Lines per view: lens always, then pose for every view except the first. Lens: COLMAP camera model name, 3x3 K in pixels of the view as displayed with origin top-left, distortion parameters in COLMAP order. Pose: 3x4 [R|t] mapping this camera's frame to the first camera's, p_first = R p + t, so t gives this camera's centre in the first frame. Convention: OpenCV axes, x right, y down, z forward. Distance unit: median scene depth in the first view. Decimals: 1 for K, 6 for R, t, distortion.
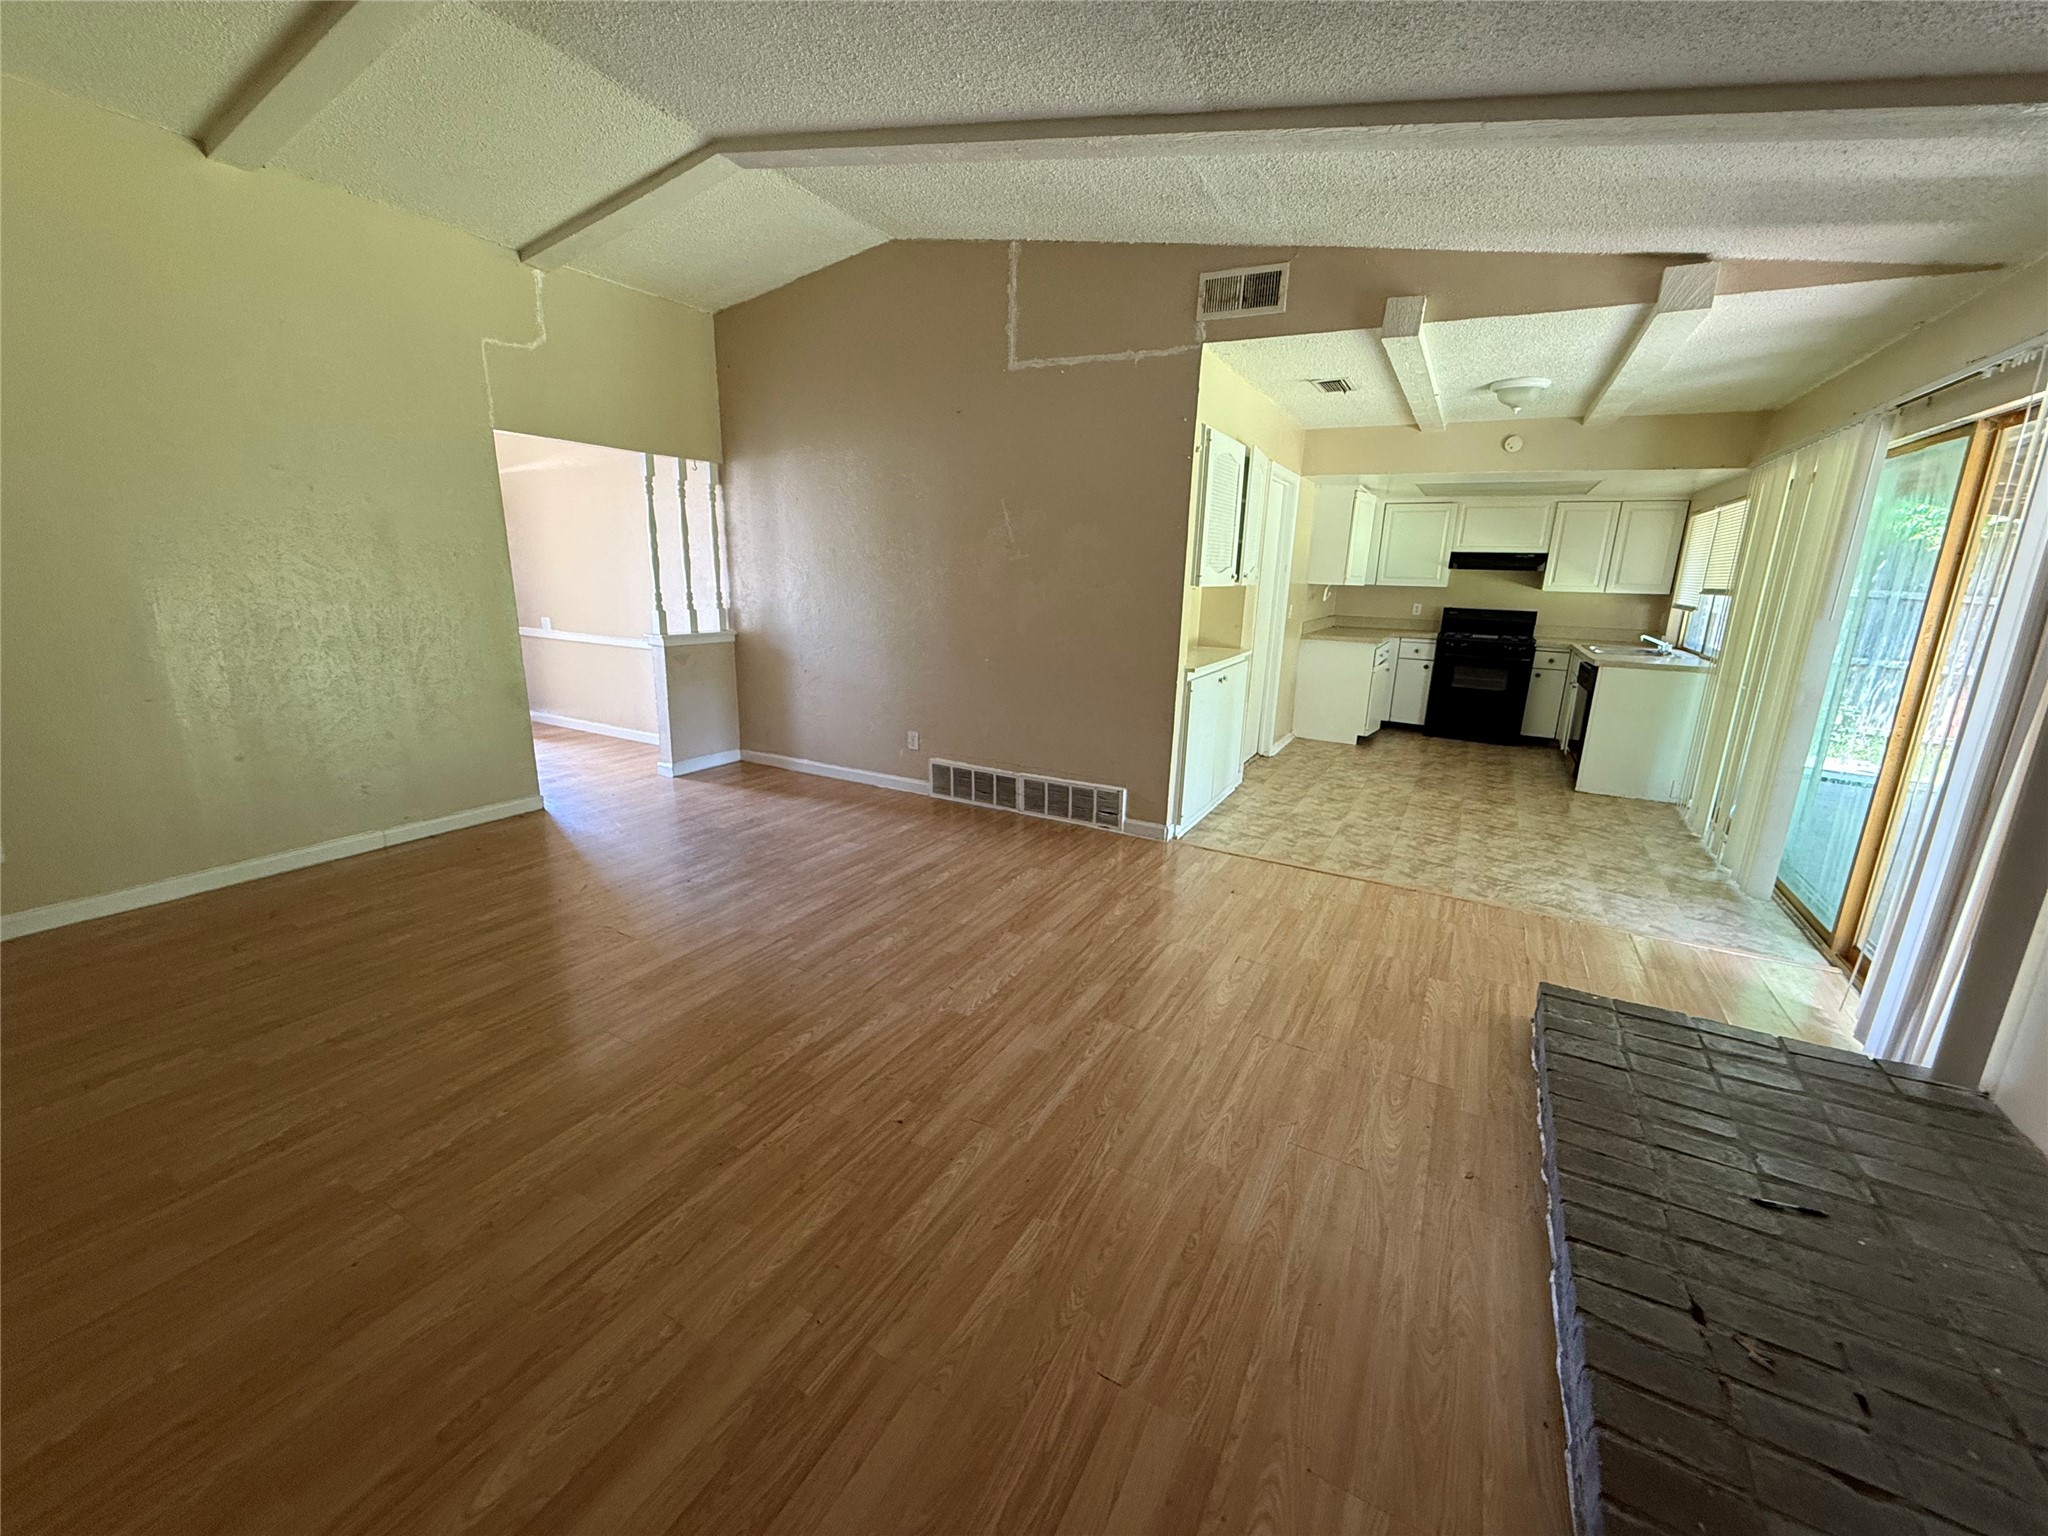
lens RADIAL K [[819.6, 0, 1017.0], [0, 819.6, 768.2], [0, 0, 1]] dist [-0.000561, 0.000163]
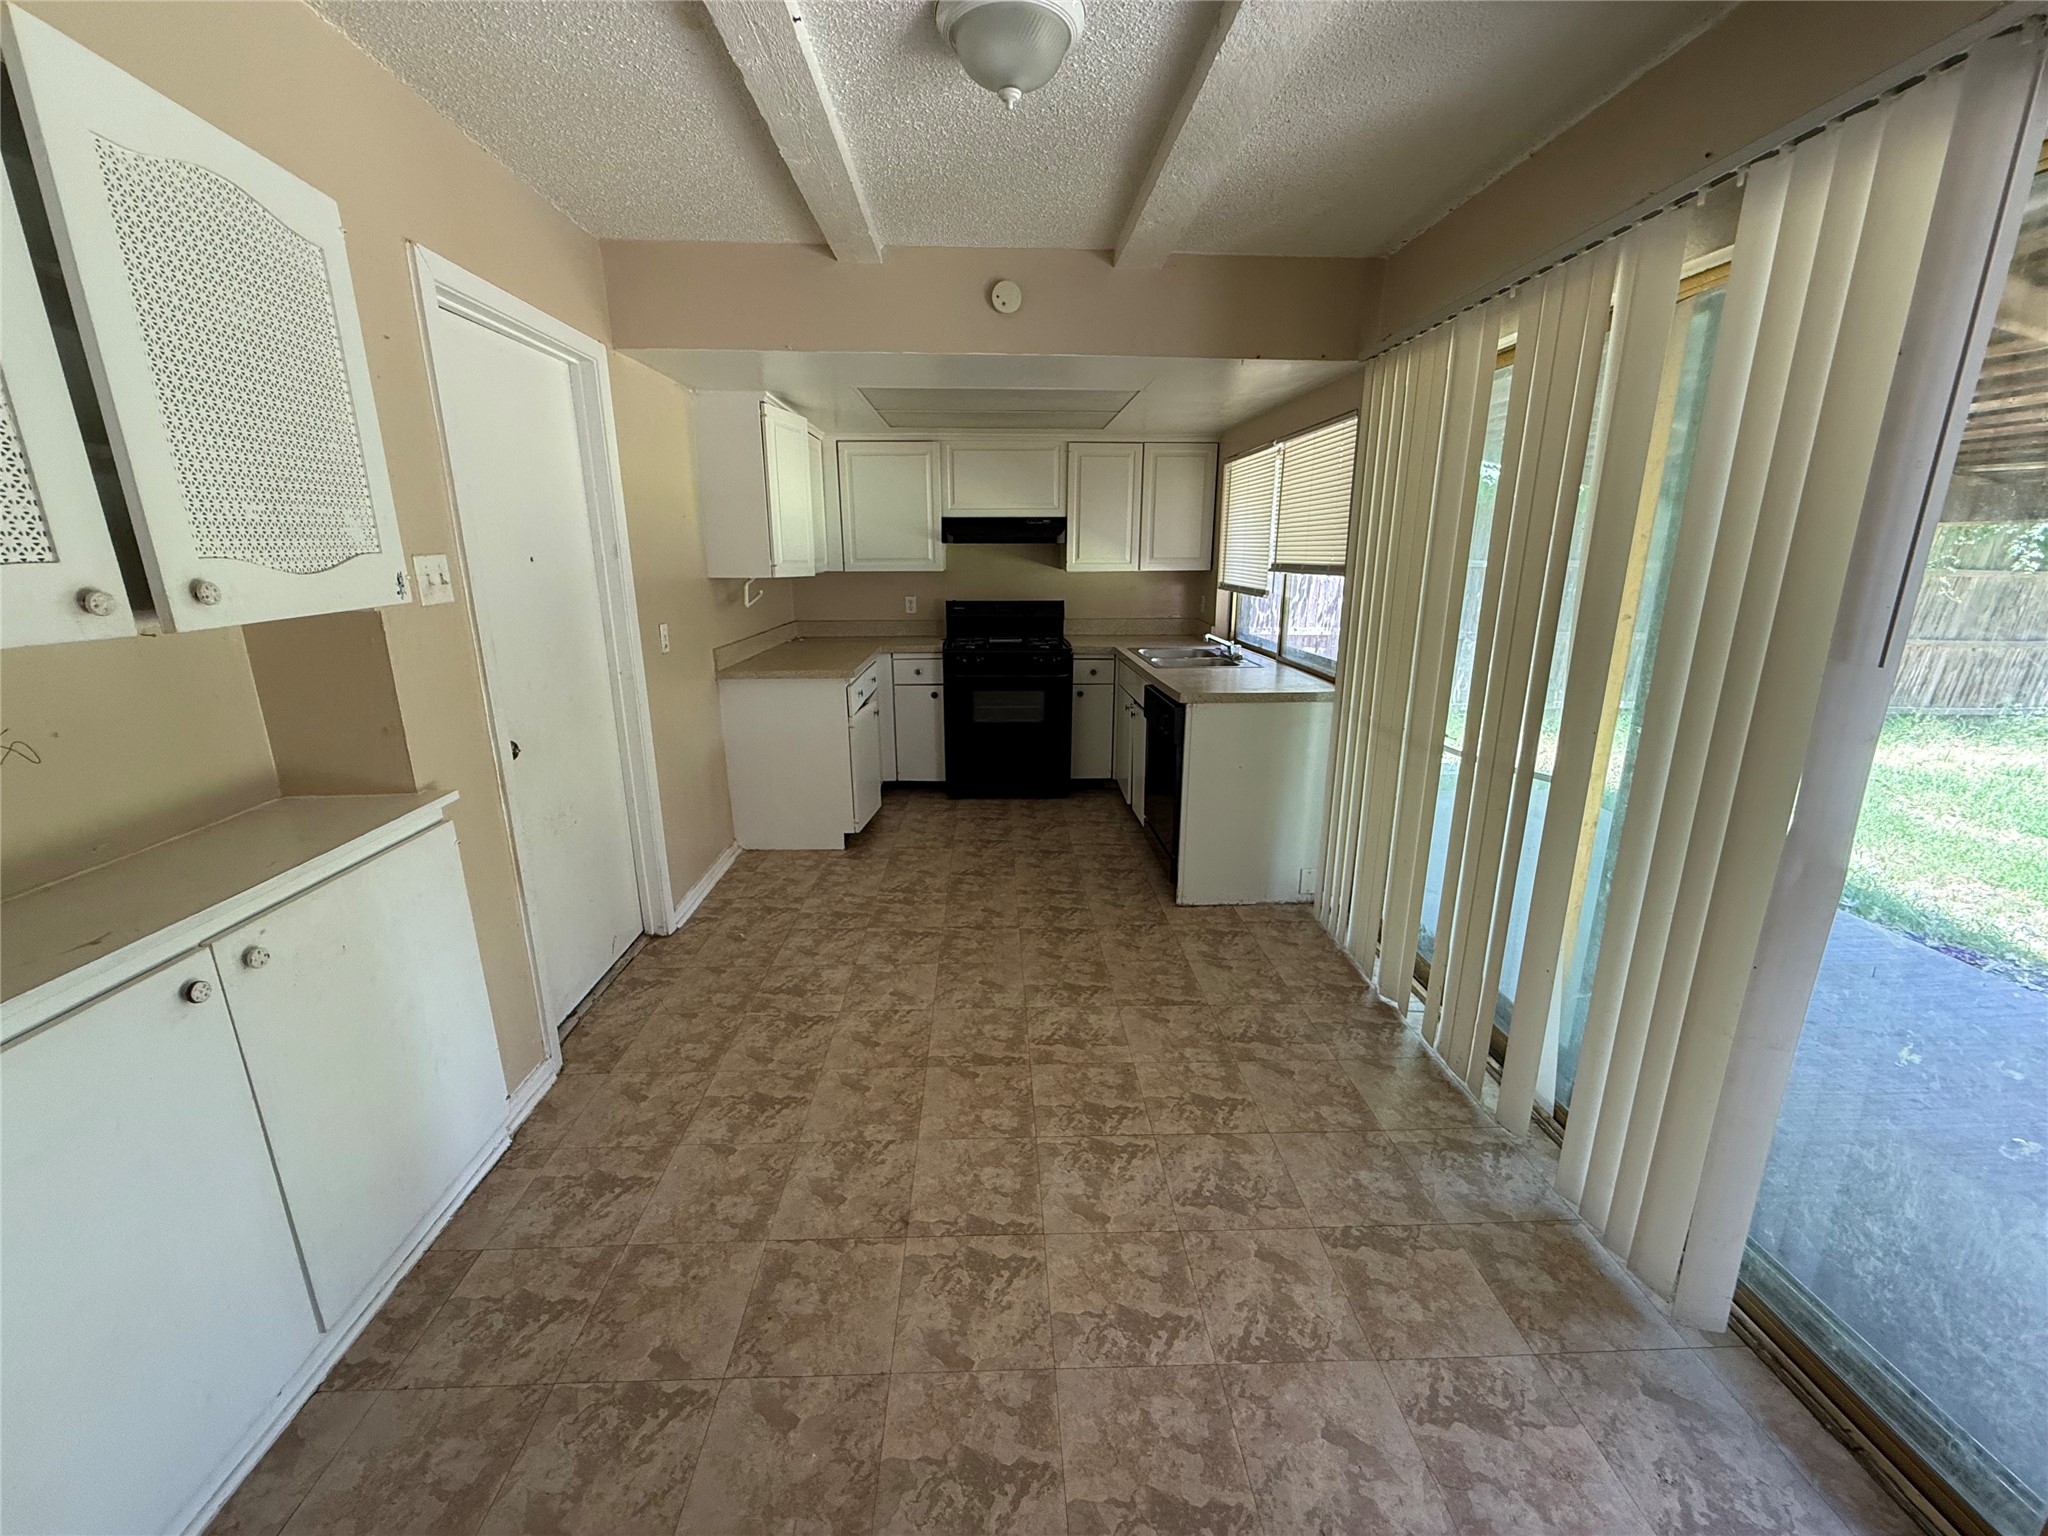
lens RADIAL K [[819.6, 0, 1023.9], [0, 819.6, 766.8], [0, 0, 1]] dist [-0.000561, 0.000163]
pose [[0.851329, -0.161307, 0.499218, 0.315526], [0.148739, 0.986726, 0.065182, -0.139069], [-0.503105, 0.018762, 0.864021, 0.563809]]
